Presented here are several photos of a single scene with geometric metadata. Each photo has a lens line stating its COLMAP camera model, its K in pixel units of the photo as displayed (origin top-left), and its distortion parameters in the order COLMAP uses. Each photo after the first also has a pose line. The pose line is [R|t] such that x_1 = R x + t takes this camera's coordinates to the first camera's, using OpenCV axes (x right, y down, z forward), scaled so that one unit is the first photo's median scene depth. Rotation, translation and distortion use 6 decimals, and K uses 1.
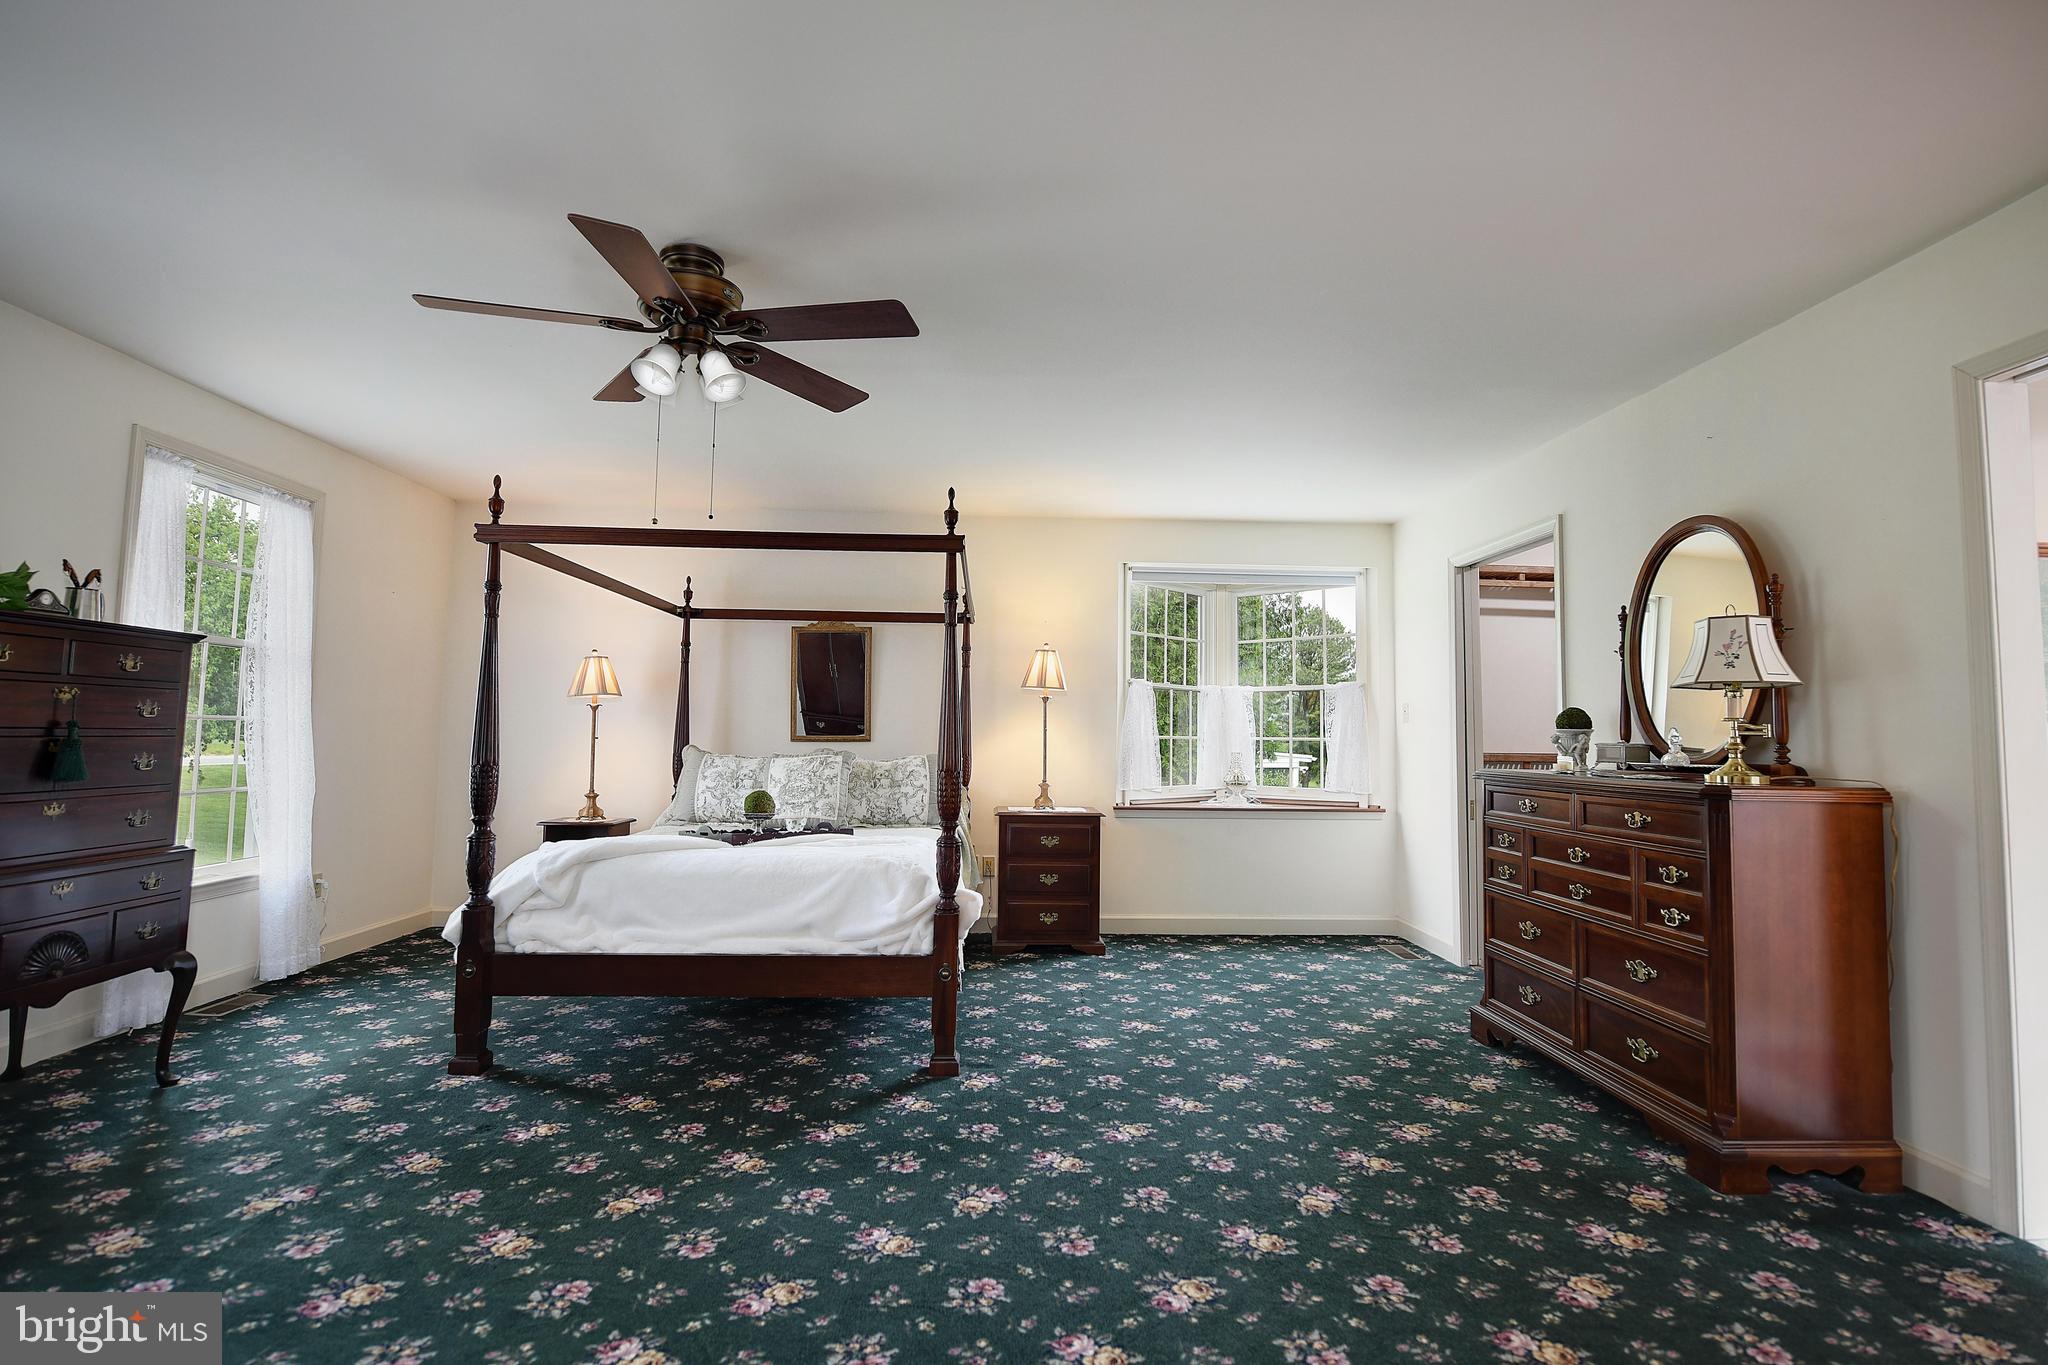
lens RADIAL K [[972.8, 0, 1026.5], [0, 972.8, 675.7], [0, 0, 1]] dist [-0.011147, 0.000204]
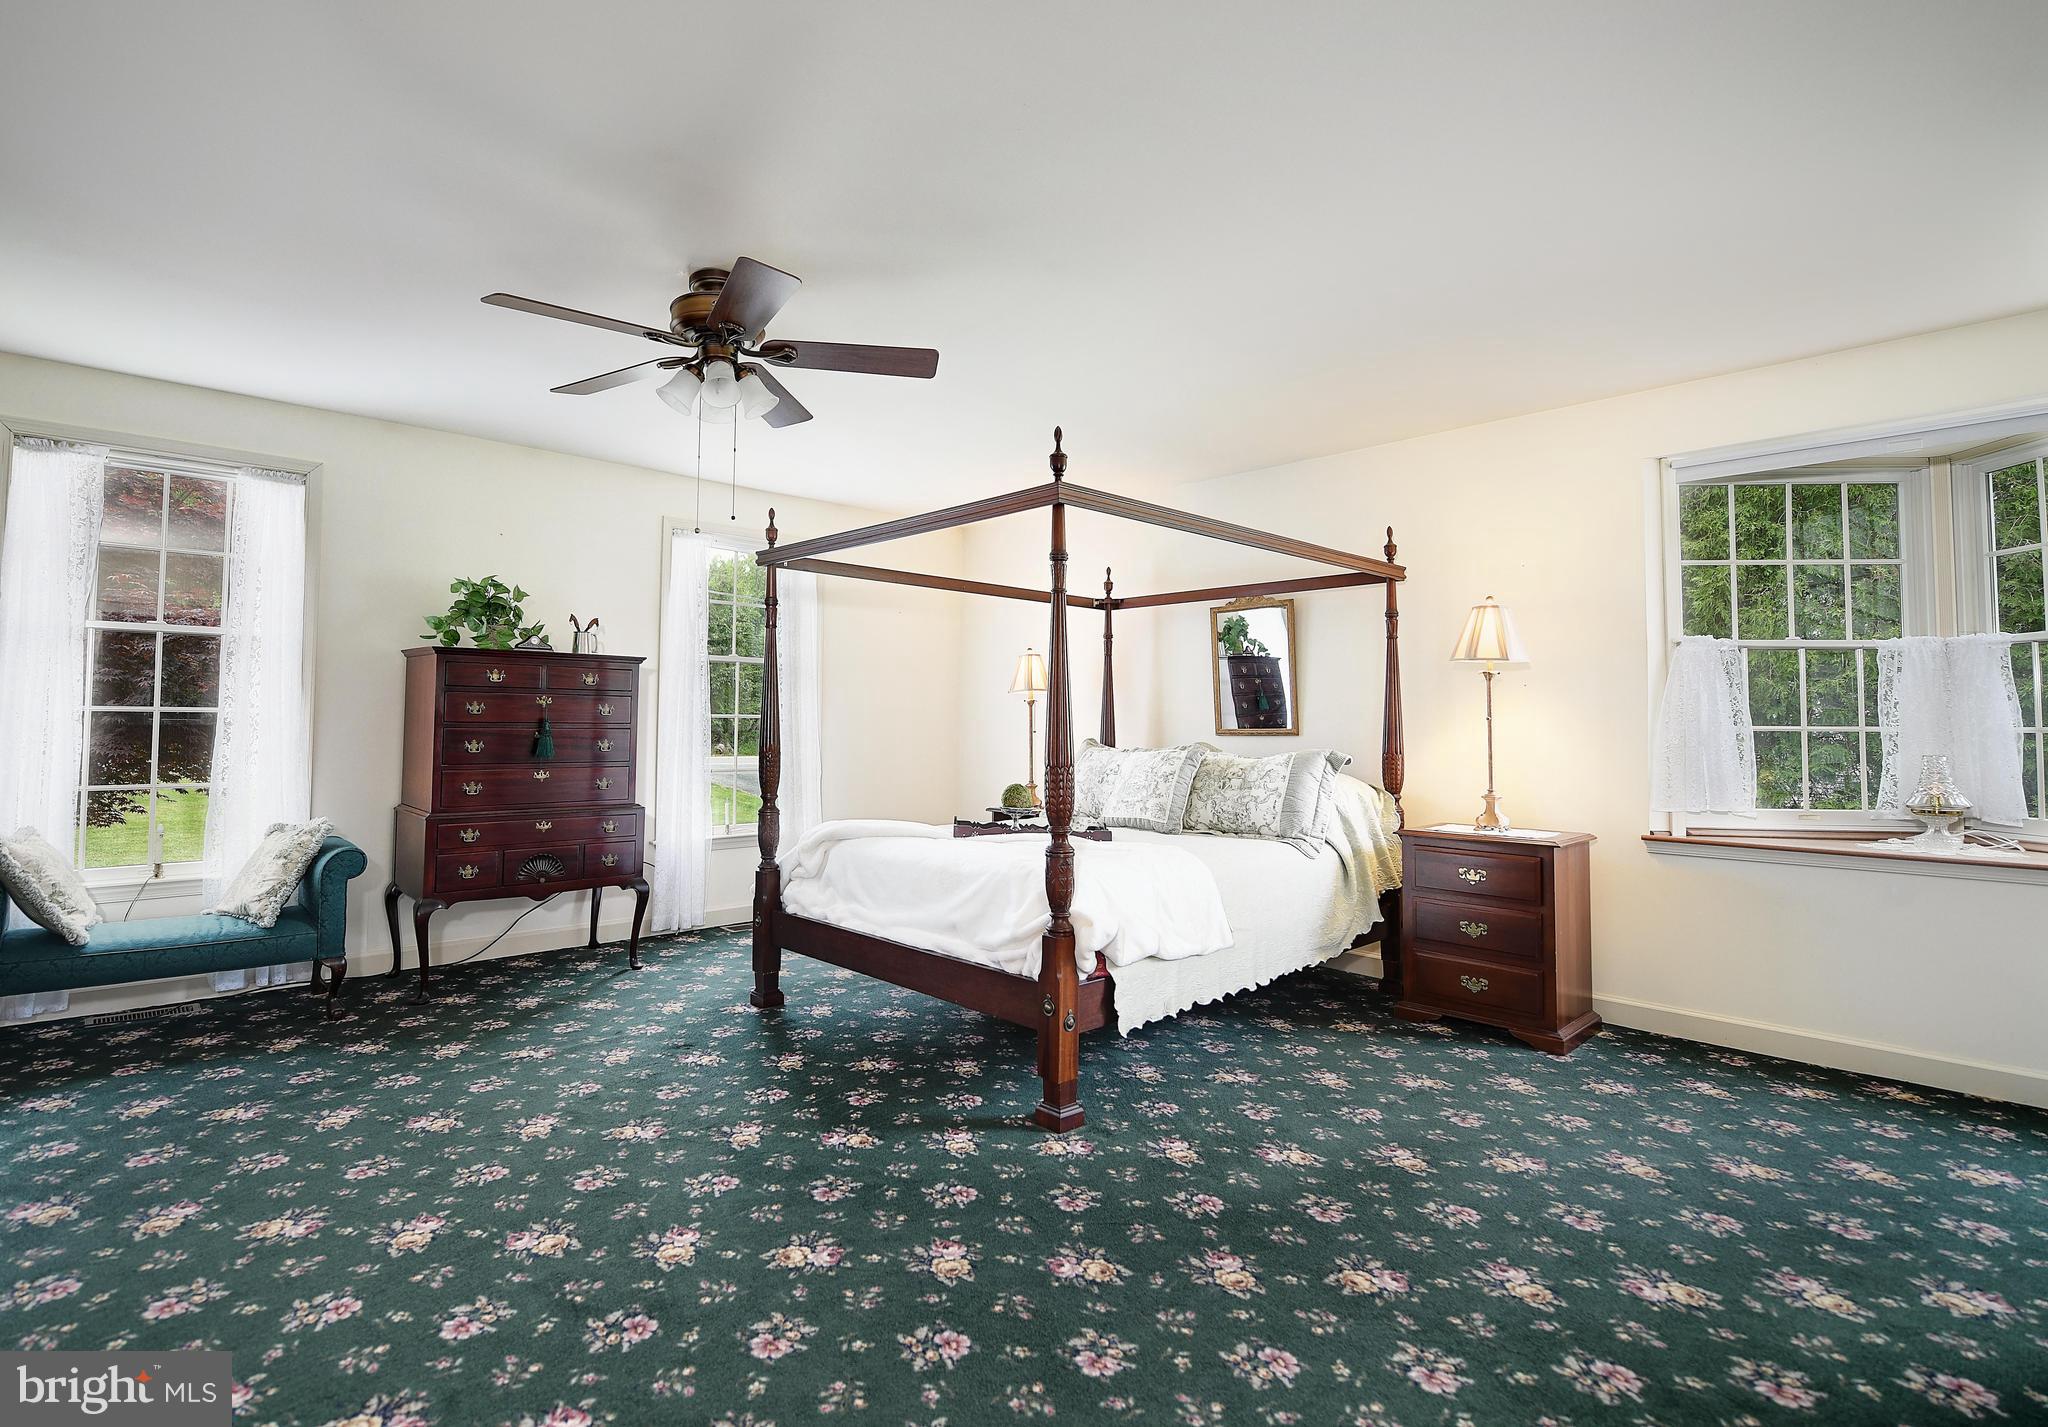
lens RADIAL K [[996.3, 0, 992.9], [0, 996.3, 680.0], [0, 0, 1]] dist [-0.012941, -0.000835]
pose [[0.638257, -0.042970, -0.768624, 0.546050], [0.046785, 0.998761, -0.016985, 0.036204], [0.768401, -0.025119, 0.639476, 0.411294]]
